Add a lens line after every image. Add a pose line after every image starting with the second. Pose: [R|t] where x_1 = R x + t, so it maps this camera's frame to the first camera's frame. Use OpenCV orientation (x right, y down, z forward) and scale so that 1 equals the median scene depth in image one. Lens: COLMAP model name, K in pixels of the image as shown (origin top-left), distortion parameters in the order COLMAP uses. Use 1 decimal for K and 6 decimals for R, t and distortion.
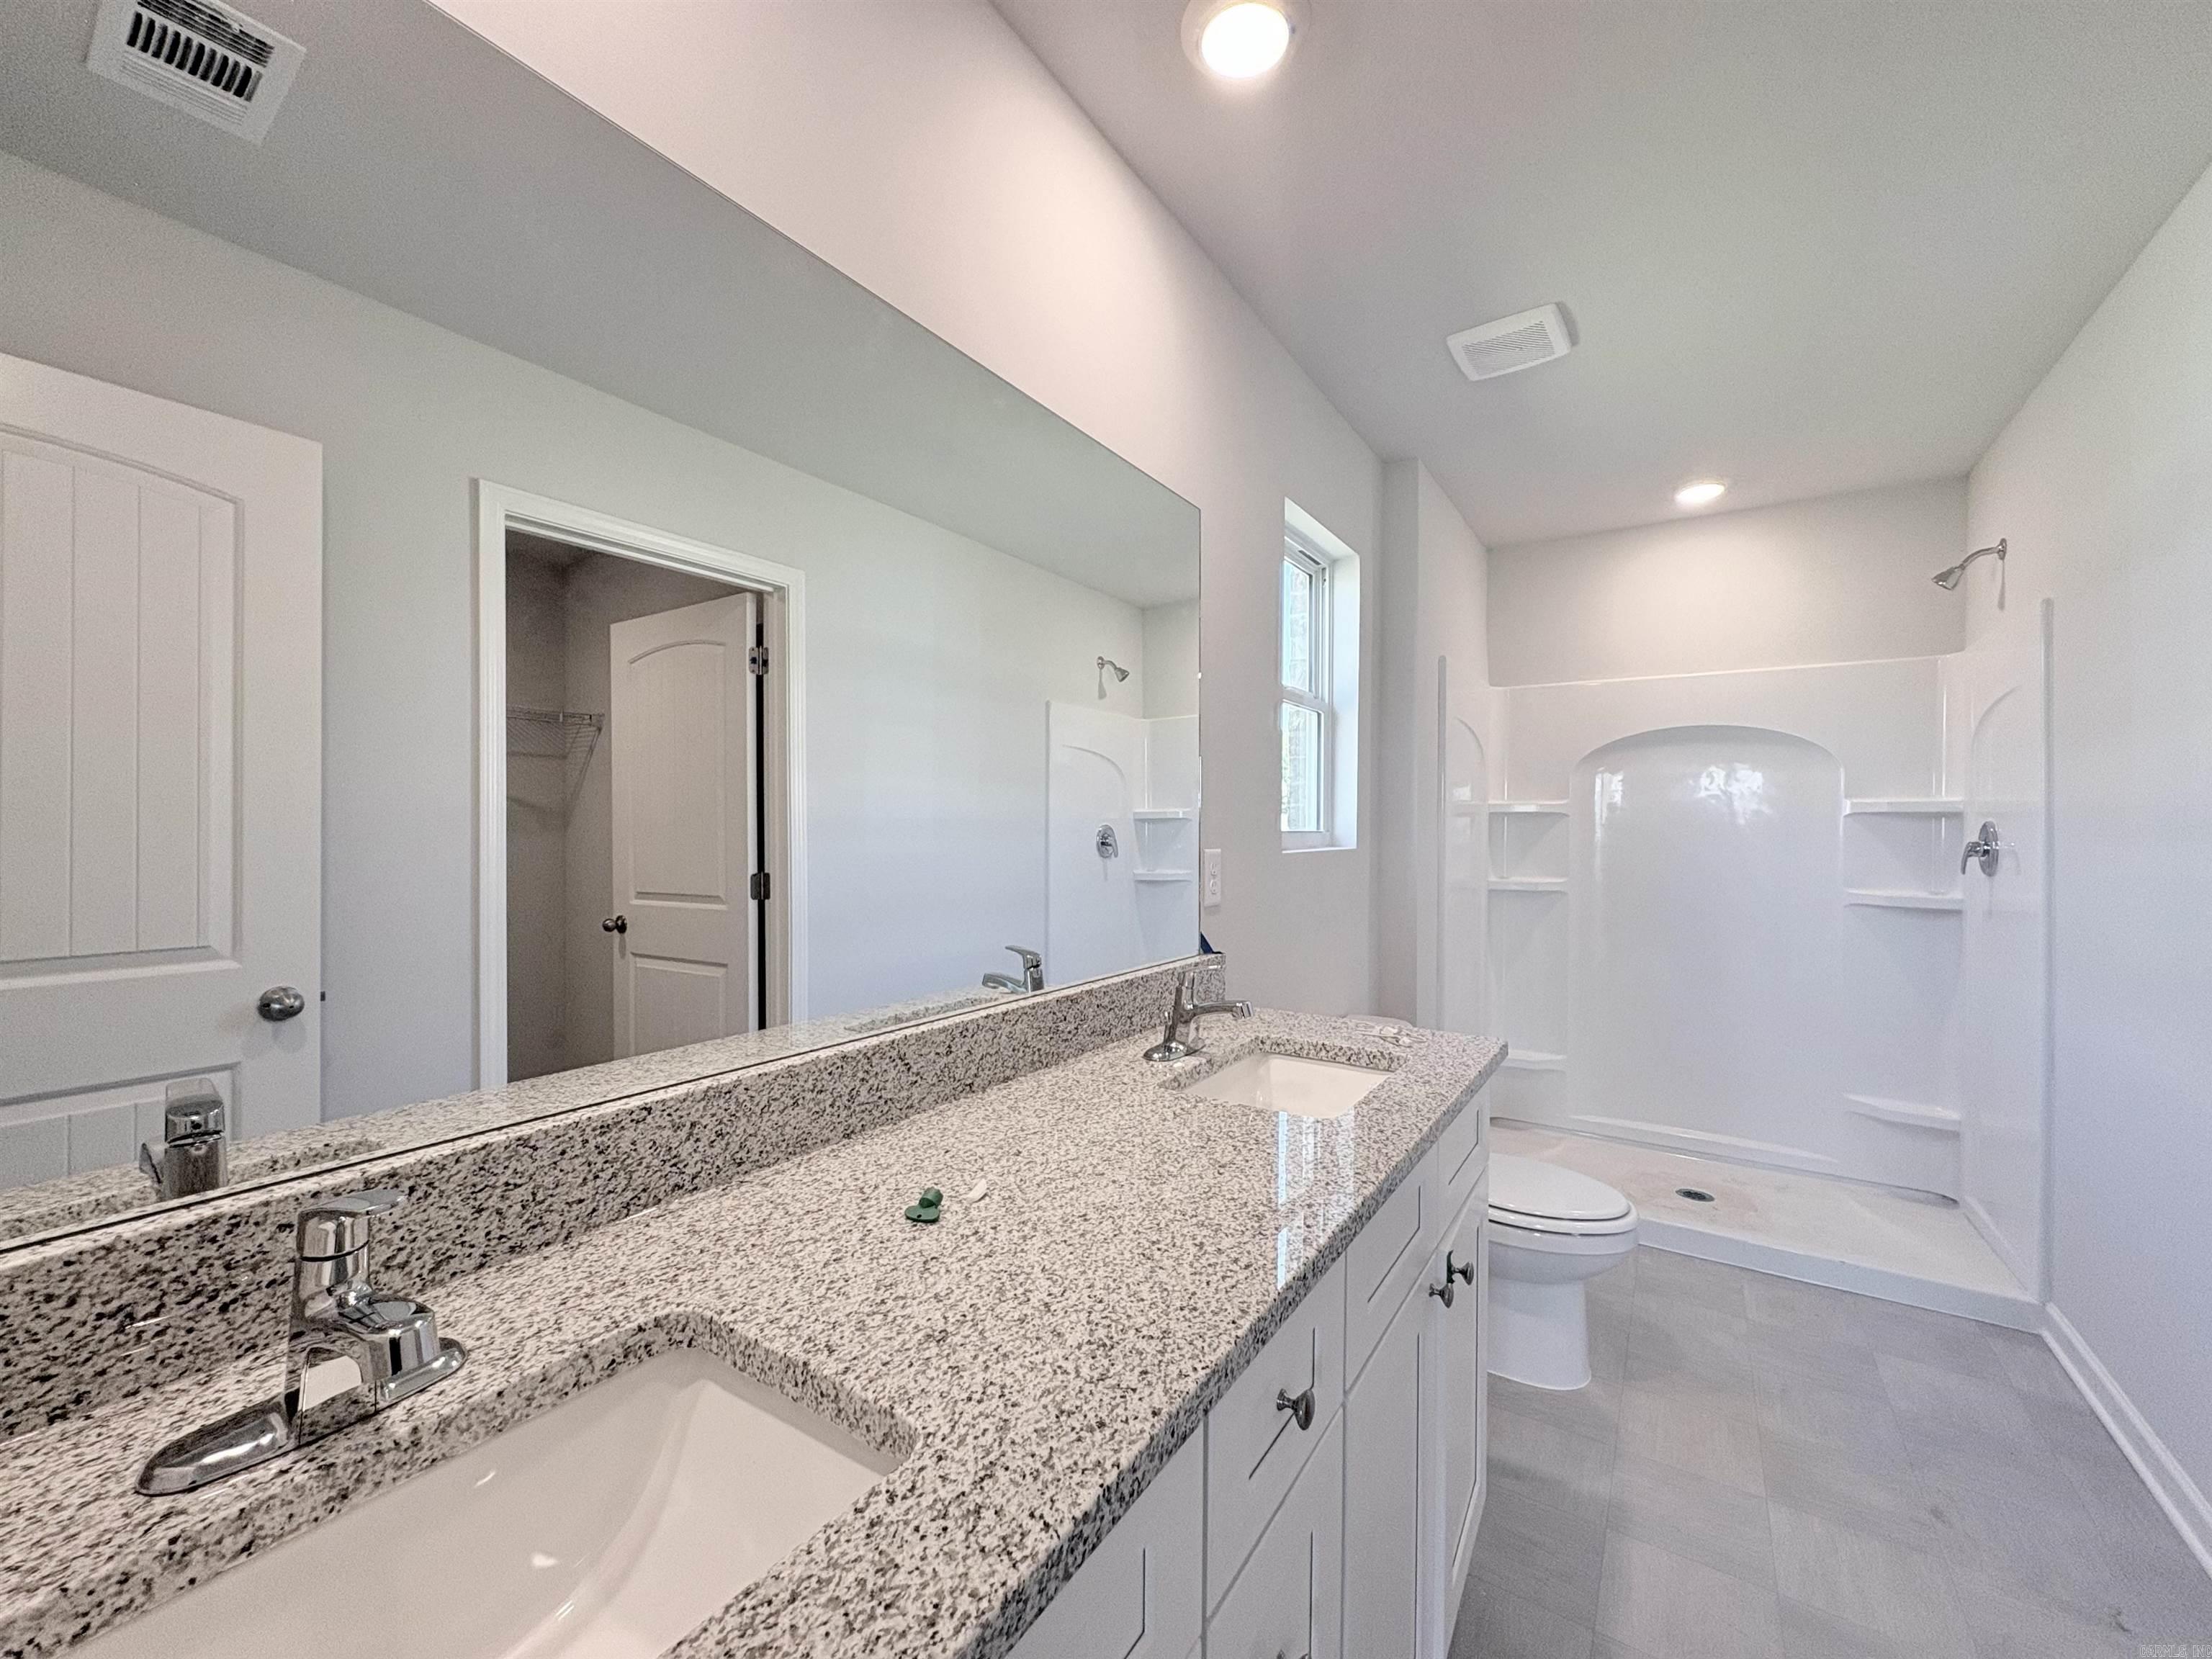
lens RADIAL K [[909.8, 0, 1110.4], [0, 909.8, 828.3], [0, 0, 1]] dist [-0.000422, 0.000706]
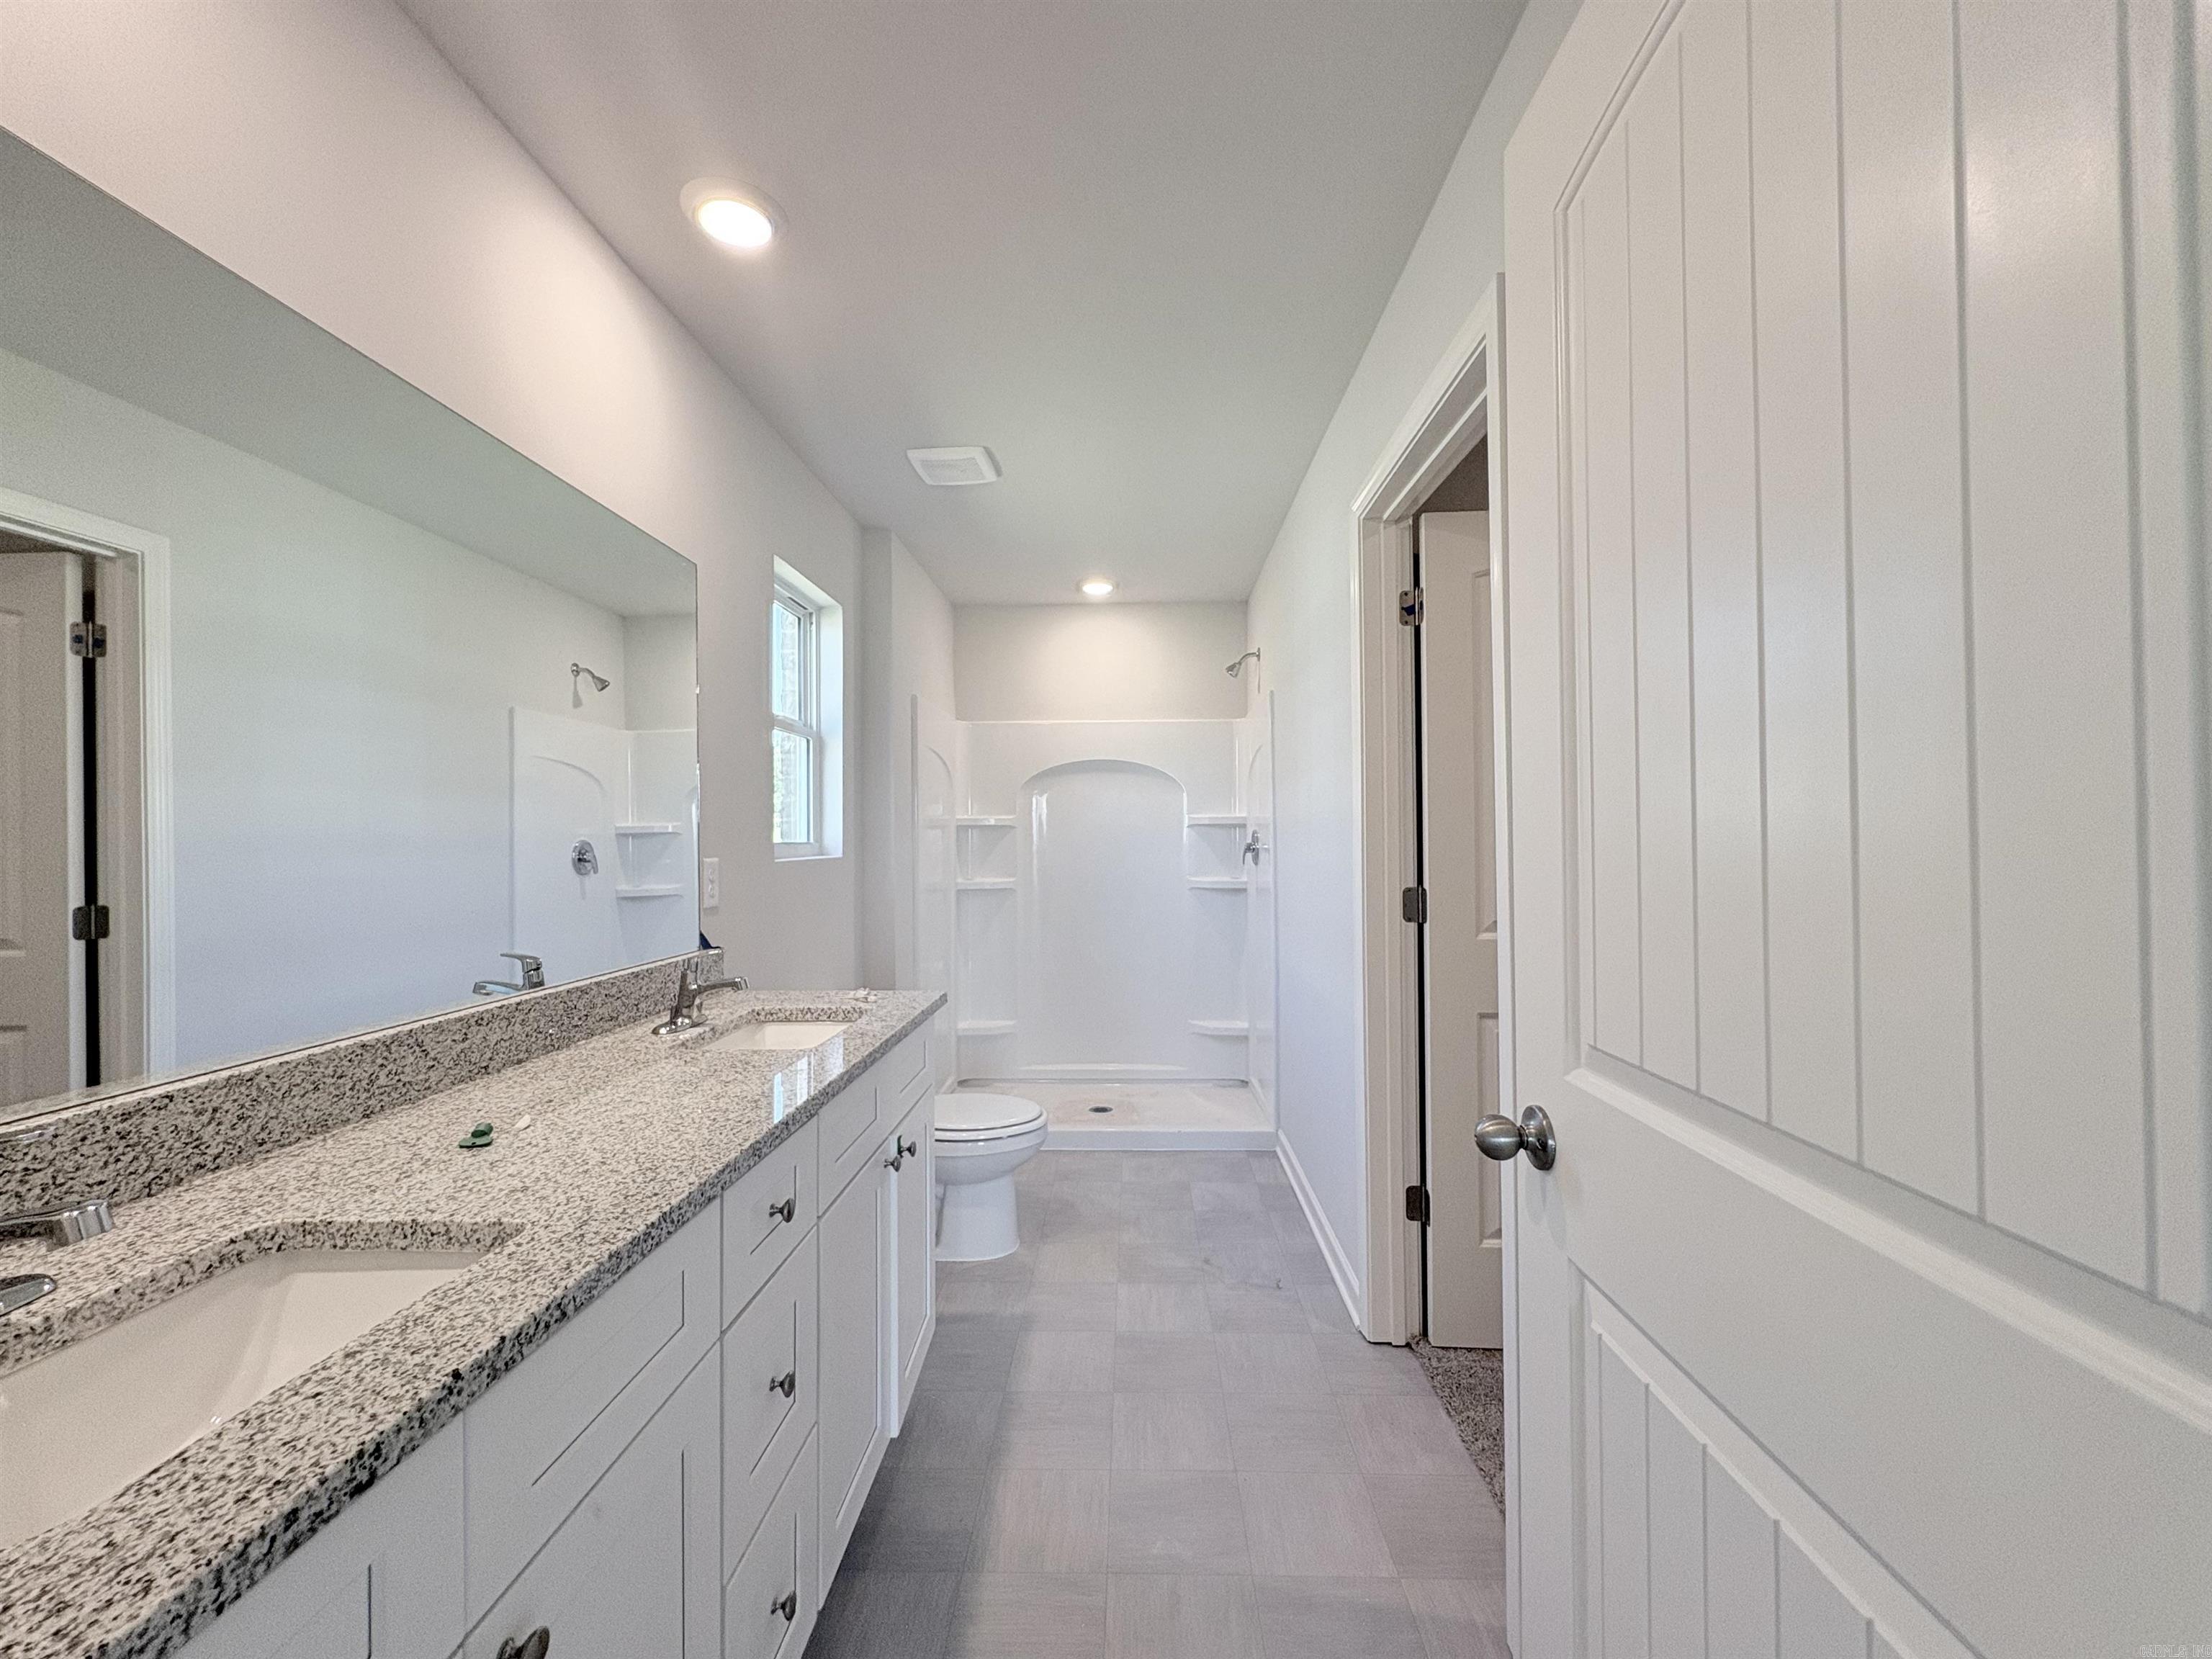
lens RADIAL K [[909.8, 0, 1110.4], [0, 909.8, 828.3], [0, 0, 1]] dist [-0.000422, 0.000706]
pose [[0.859928, -0.006915, 0.510369, -0.056315], [0.014571, 0.999833, -0.011005, 0.007065], [-0.510208, 0.016900, 0.859885, -0.349025]]
